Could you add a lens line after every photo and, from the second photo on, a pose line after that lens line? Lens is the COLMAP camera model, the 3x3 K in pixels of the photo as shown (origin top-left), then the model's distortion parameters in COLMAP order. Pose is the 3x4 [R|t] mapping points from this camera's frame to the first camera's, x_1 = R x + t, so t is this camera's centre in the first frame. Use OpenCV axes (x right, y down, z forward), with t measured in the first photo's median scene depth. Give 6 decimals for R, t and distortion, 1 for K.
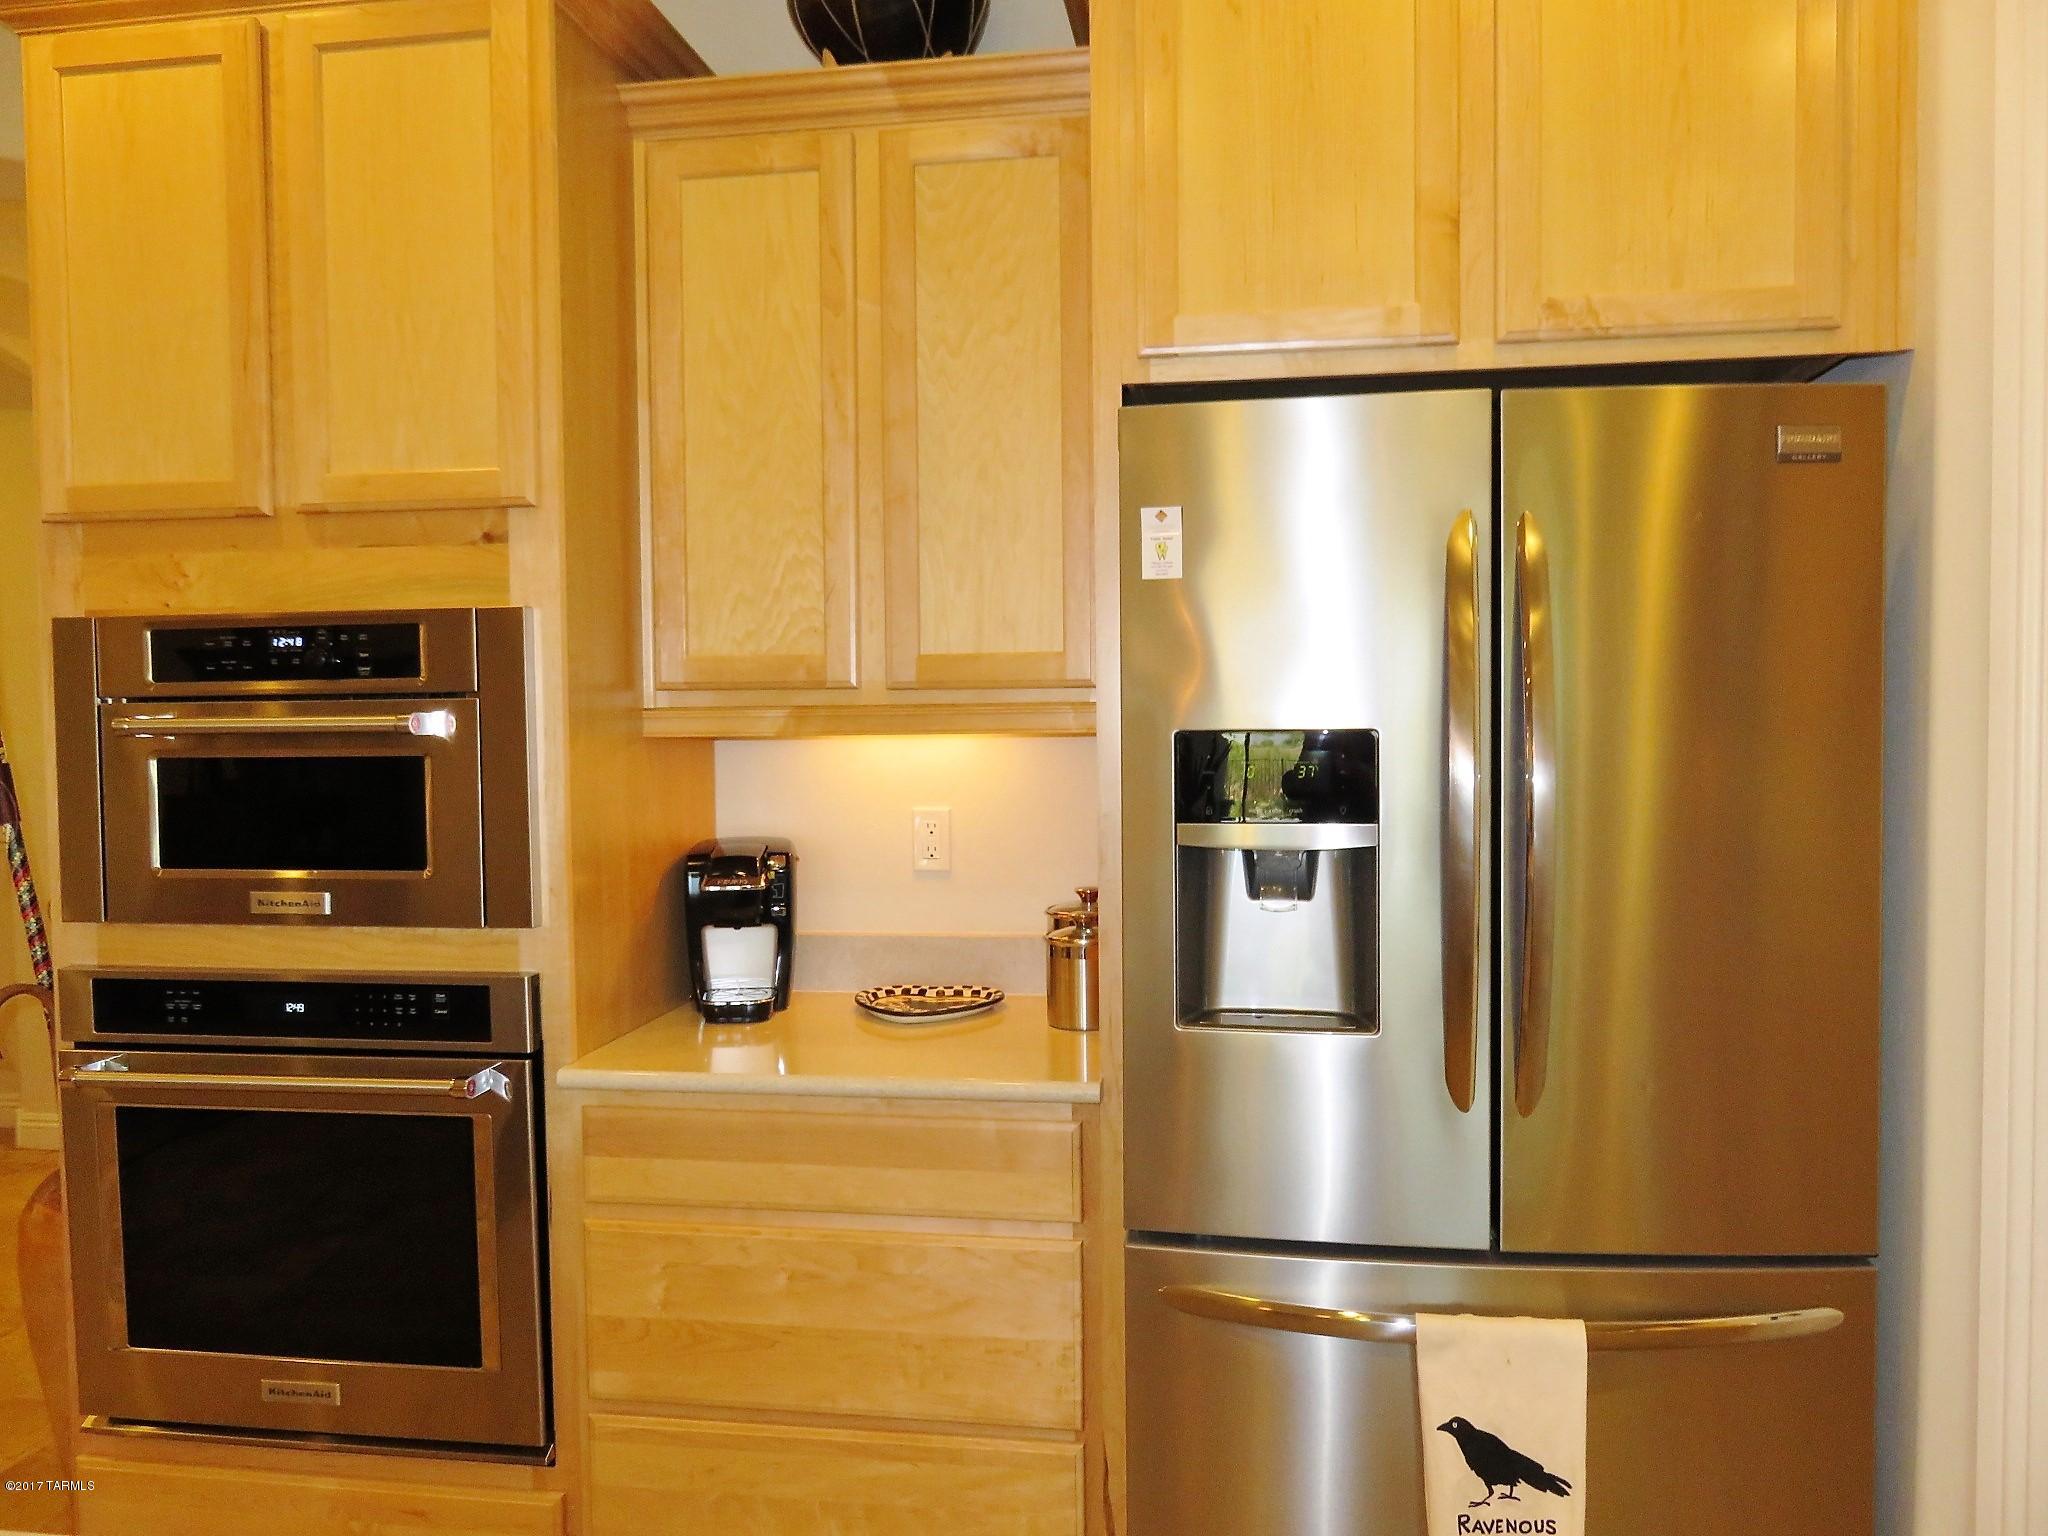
lens RADIAL K [[1531.6, 0, 1023.6], [0, 1531.6, 770.0], [0, 0, 1]] dist [-0.007299, 0.002454]
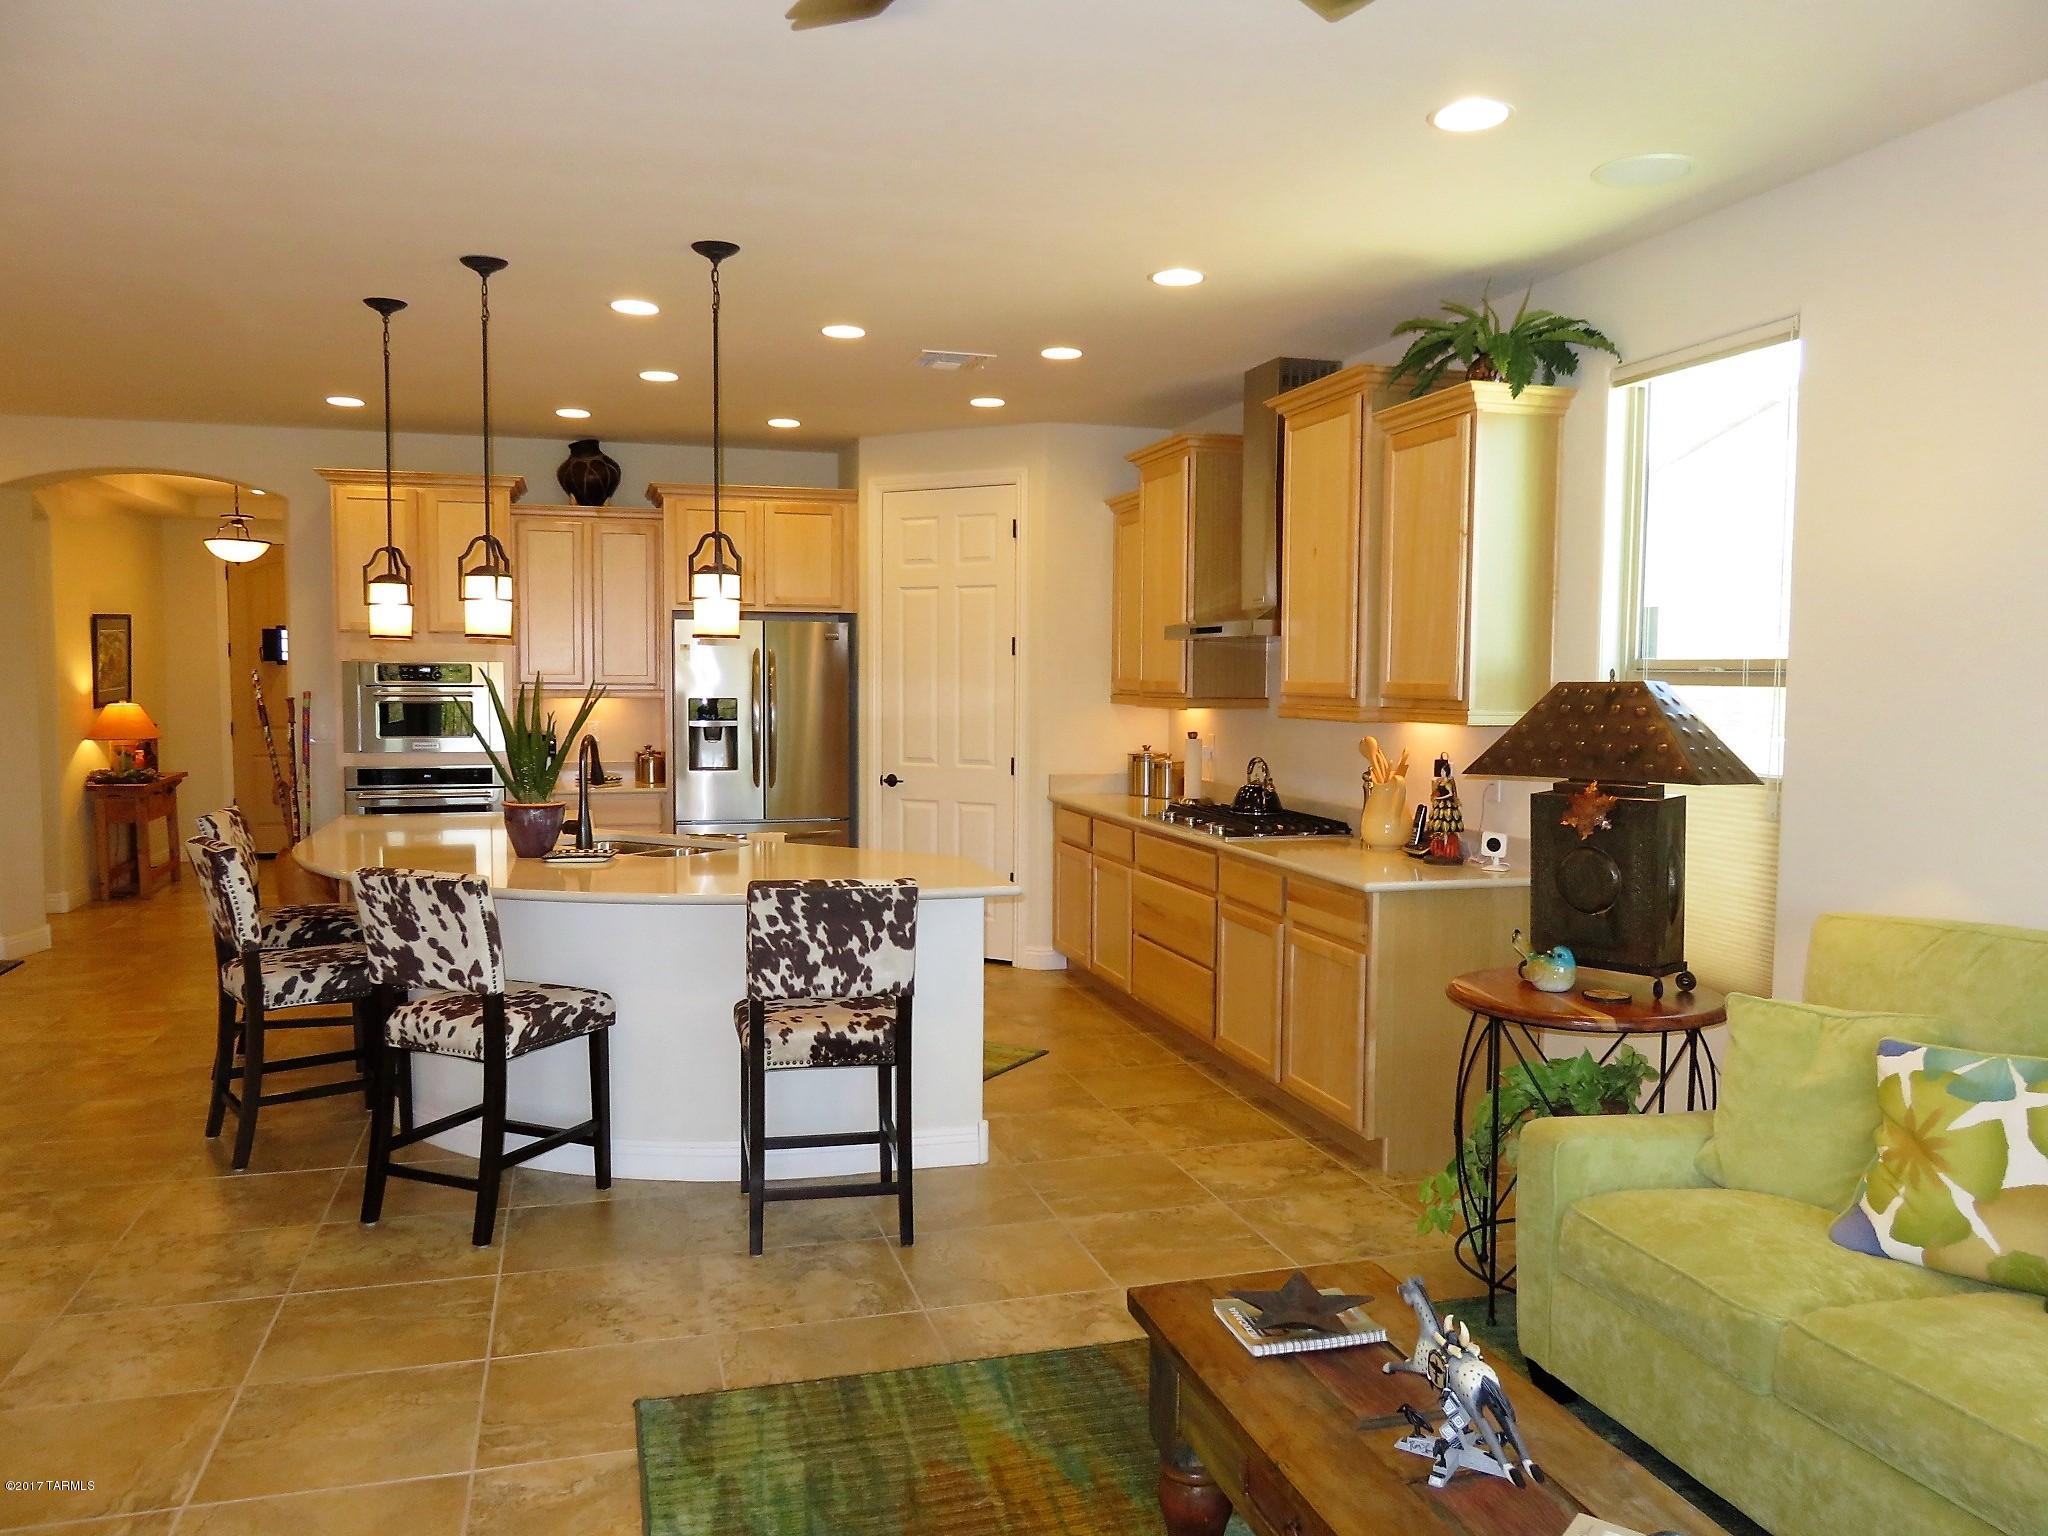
lens RADIAL K [[1531.6, 0, 1027.1], [0, 1531.6, 765.5], [0, 0, 1]] dist [-0.007299, 0.002454]
pose [[0.907208, -0.009606, 0.420573, -0.703489], [0.000524, 0.999764, 0.021703, 0.057776], [-0.420683, -0.019469, 0.906999, -2.717698]]
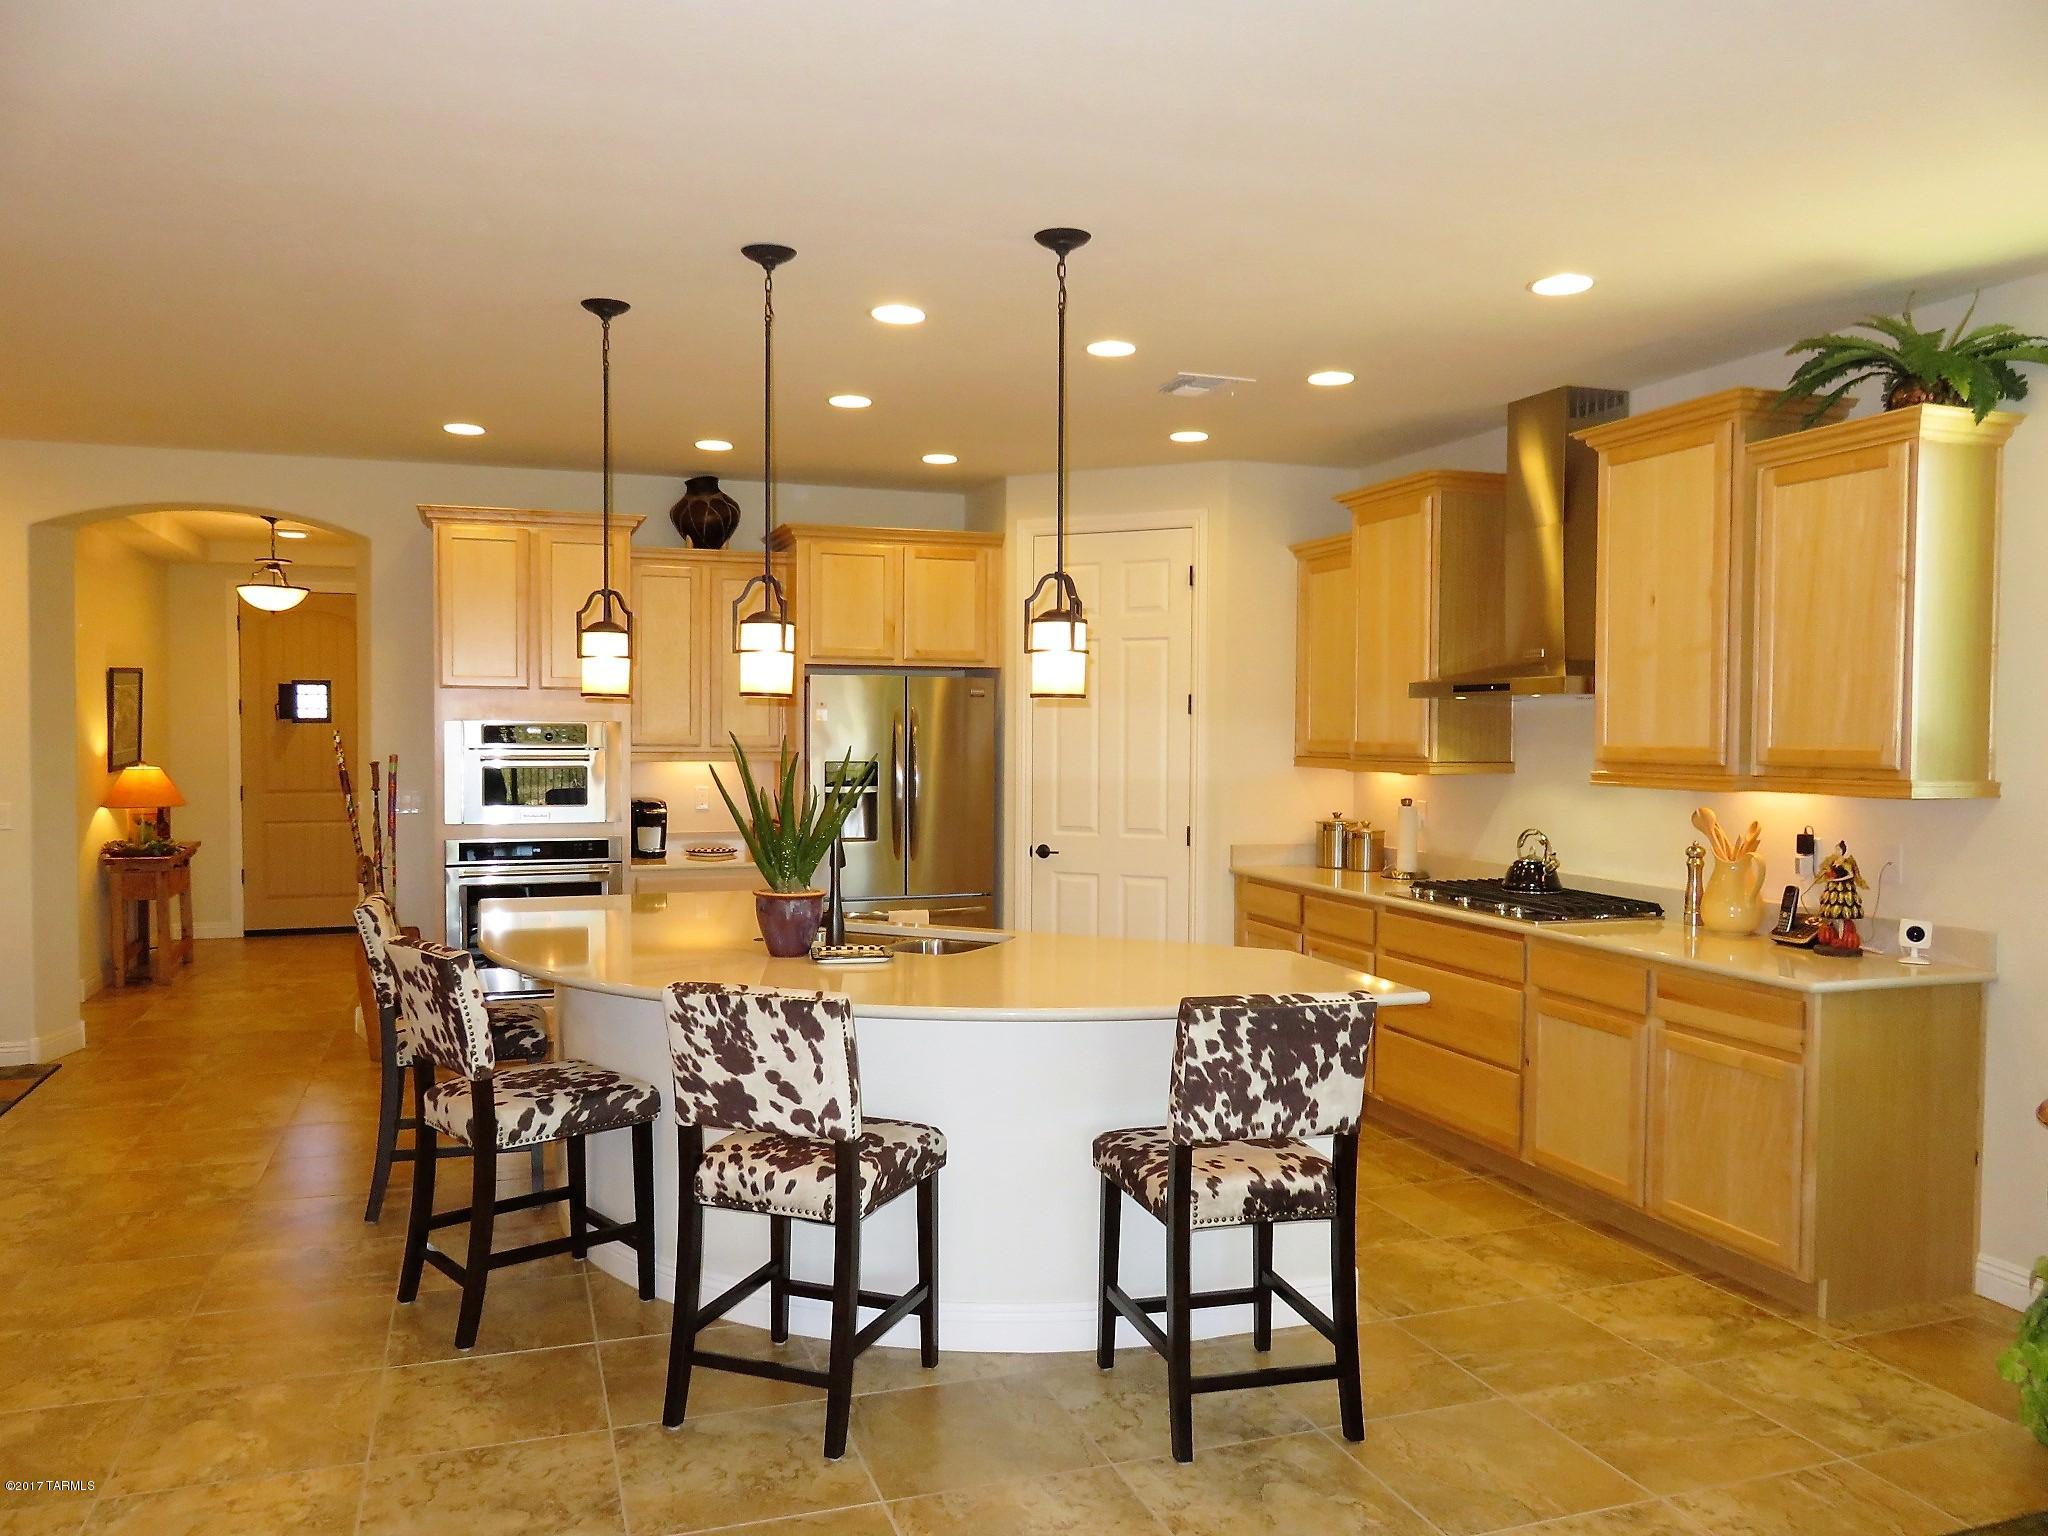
lens RADIAL K [[1531.6, 0, 1025.1], [0, 1531.6, 766.2], [0, 0, 1]] dist [-0.007299, 0.002454]
pose [[0.883476, 0.003233, 0.468466, -1.054073], [0.003308, 0.999908, -0.013139, 0.030973], [-0.468466, 0.013158, 0.883384, -2.184822]]
